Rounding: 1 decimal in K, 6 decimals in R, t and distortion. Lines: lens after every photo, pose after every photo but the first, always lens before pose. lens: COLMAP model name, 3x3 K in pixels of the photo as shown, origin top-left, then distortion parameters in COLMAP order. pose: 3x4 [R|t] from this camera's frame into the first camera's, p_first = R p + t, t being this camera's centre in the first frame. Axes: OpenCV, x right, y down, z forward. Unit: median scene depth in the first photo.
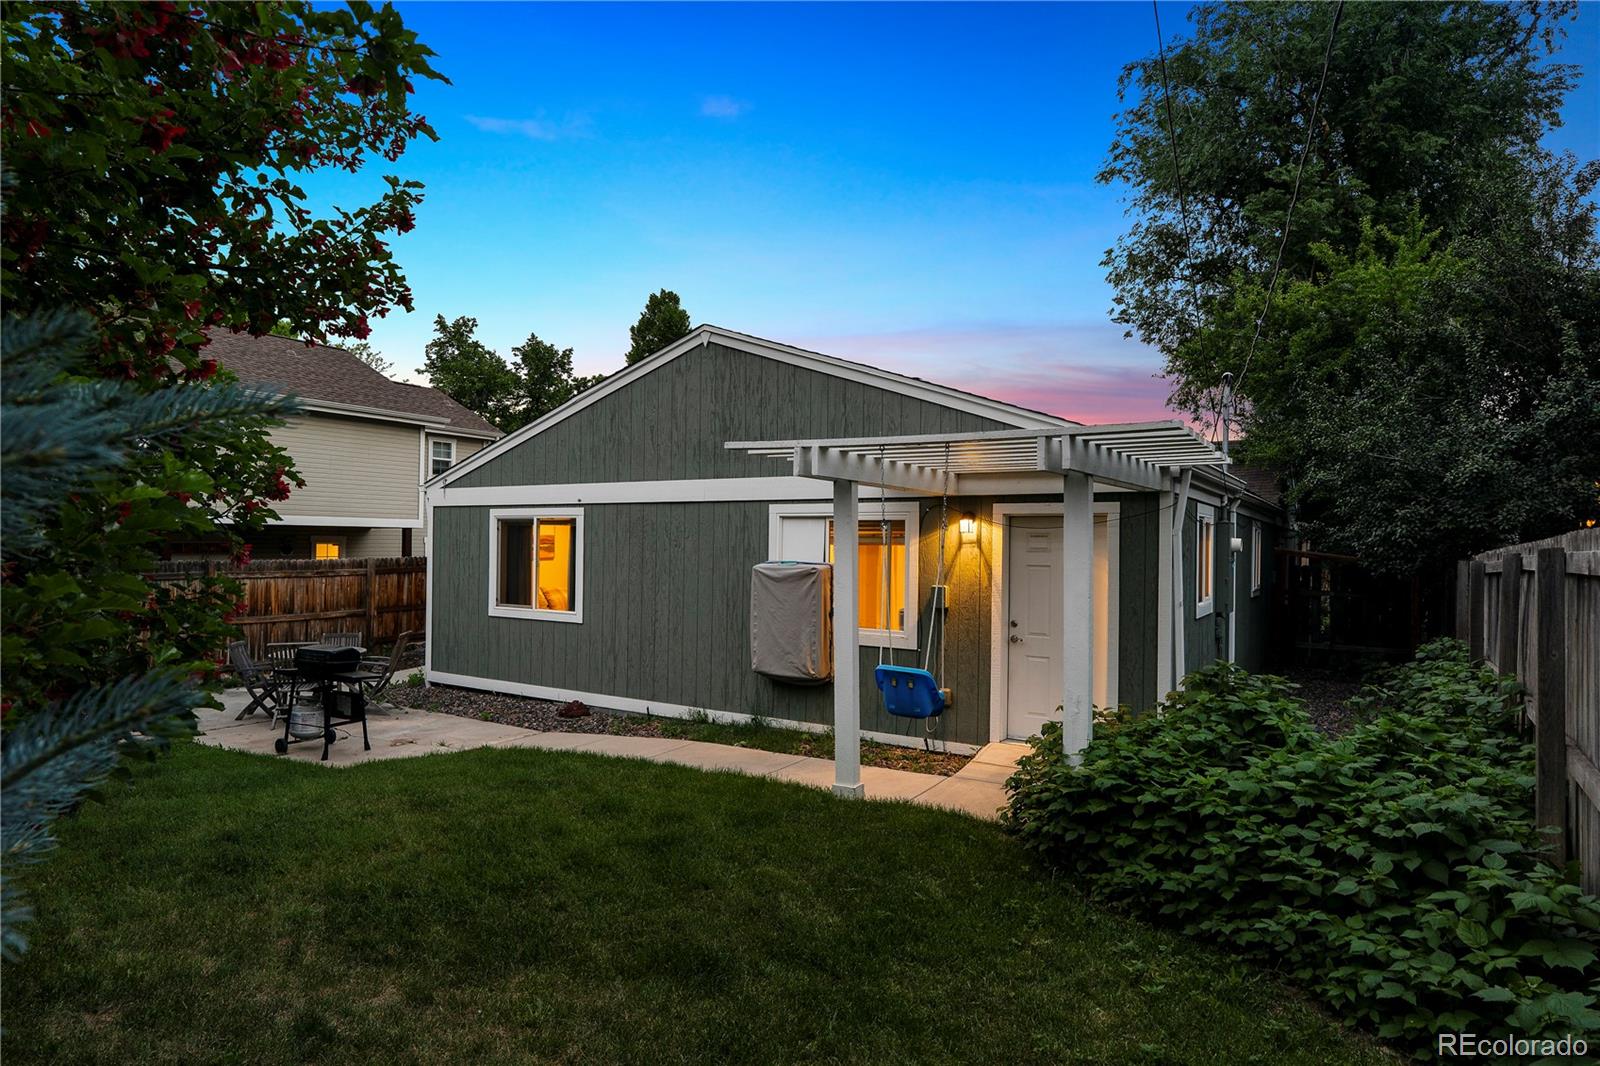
lens RADIAL K [[901.7, 0, 792.0], [0, 901.7, 563.0], [0, 0, 1]] dist [-0.015389, 0.004688]
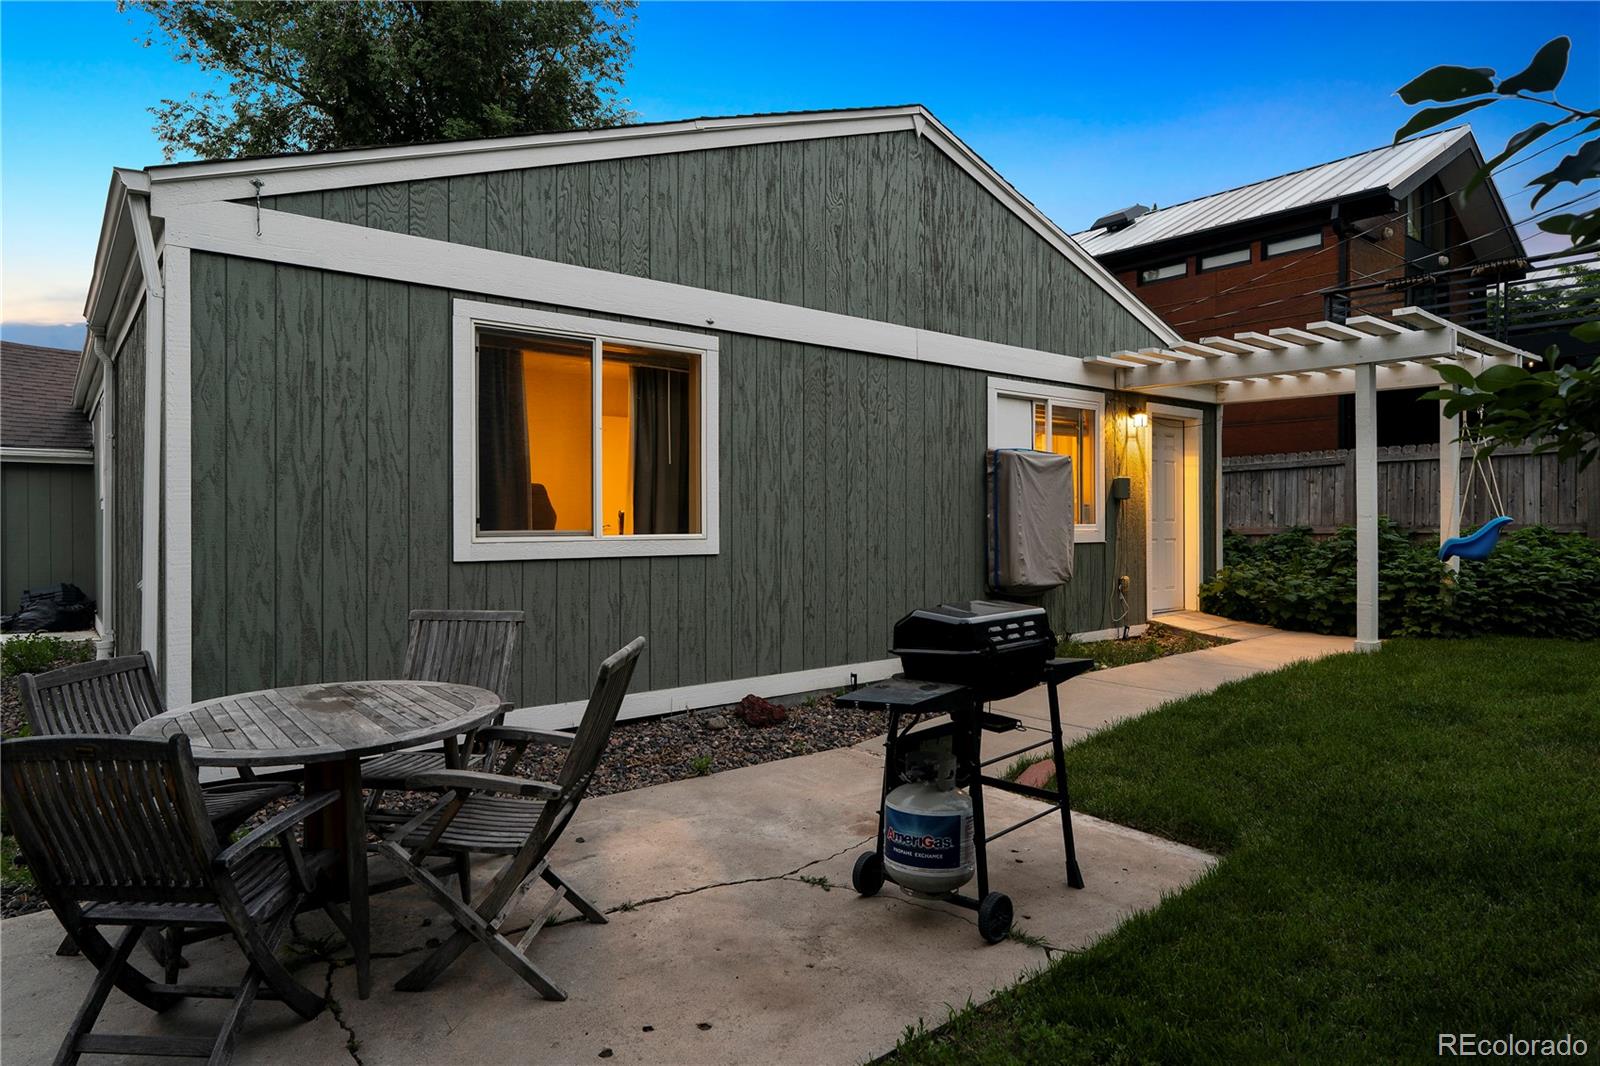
lens RADIAL K [[901.7, 0, 798.5], [0, 901.7, 544.3], [0, 0, 1]] dist [-0.015389, 0.004688]
pose [[0.334741, -0.041237, 0.941407, -0.839134], [0.025123, 0.999077, 0.034830, 0.050898], [-0.941975, 0.011992, 0.335468, 0.904059]]
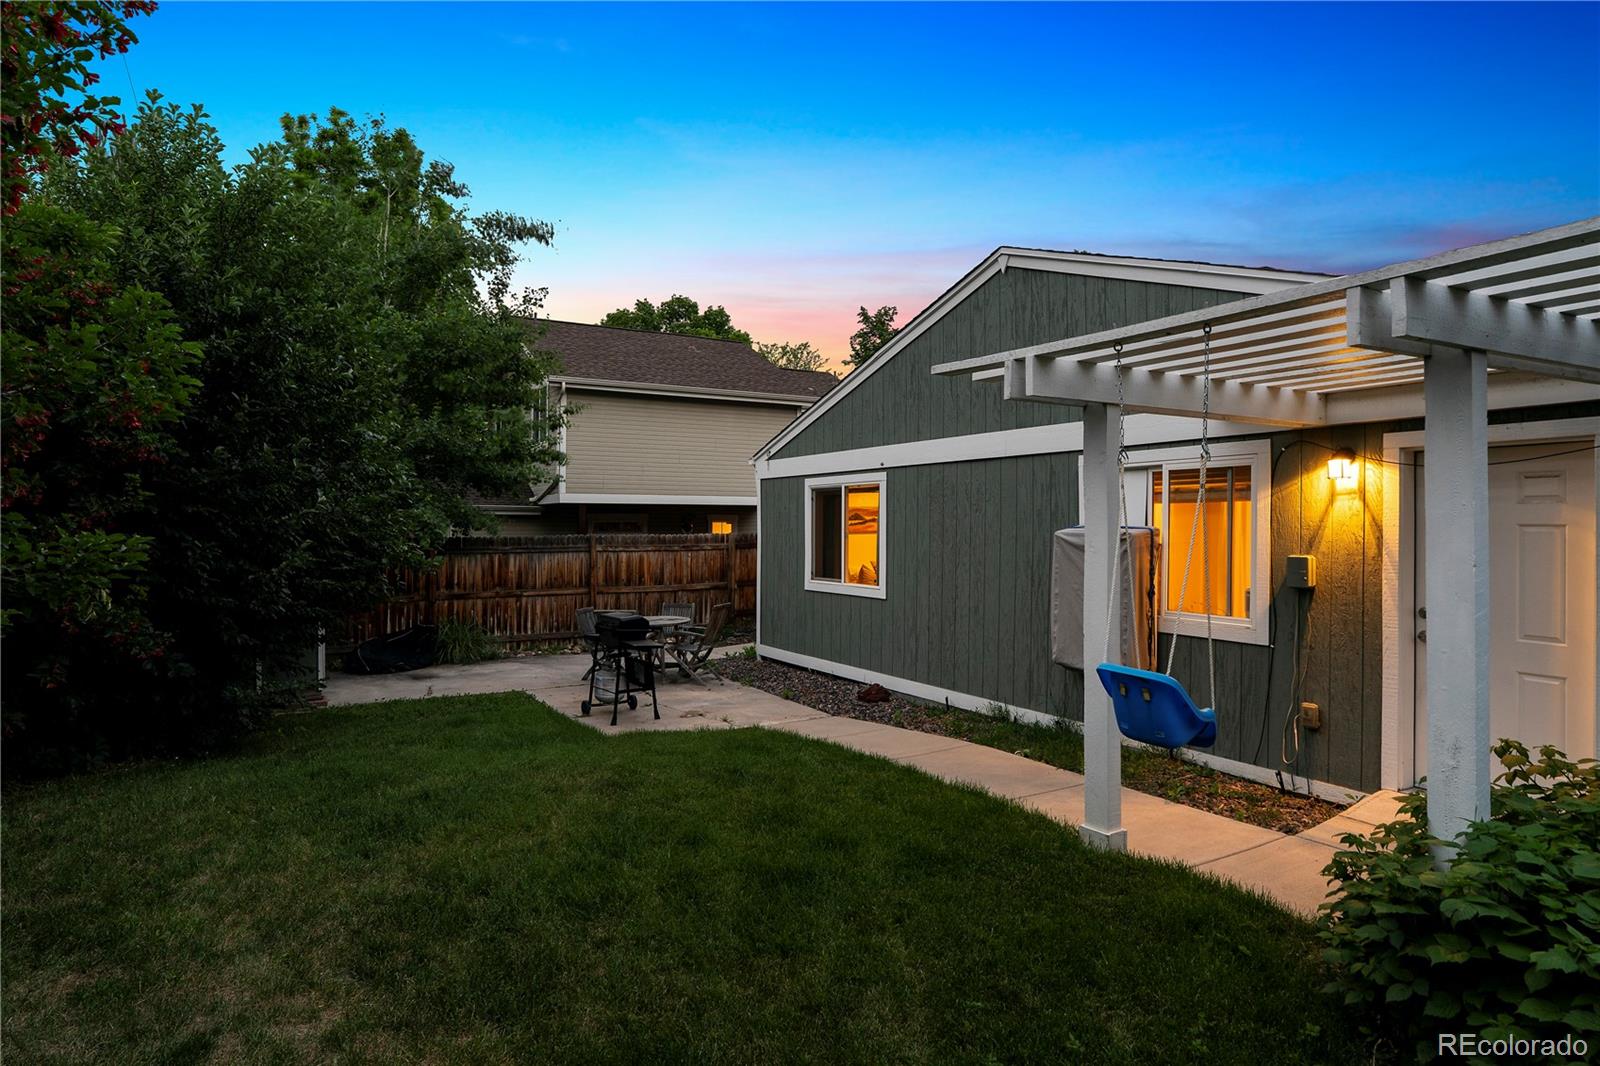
lens RADIAL K [[901.7, 0, 788.6], [0, 901.7, 529.6], [0, 0, 1]] dist [-0.015389, 0.004688]
pose [[0.884211, -0.009842, -0.466985, 0.123190], [0.001856, 0.999844, -0.017558, 0.014600], [0.467085, 0.014658, 0.884091, 0.174277]]
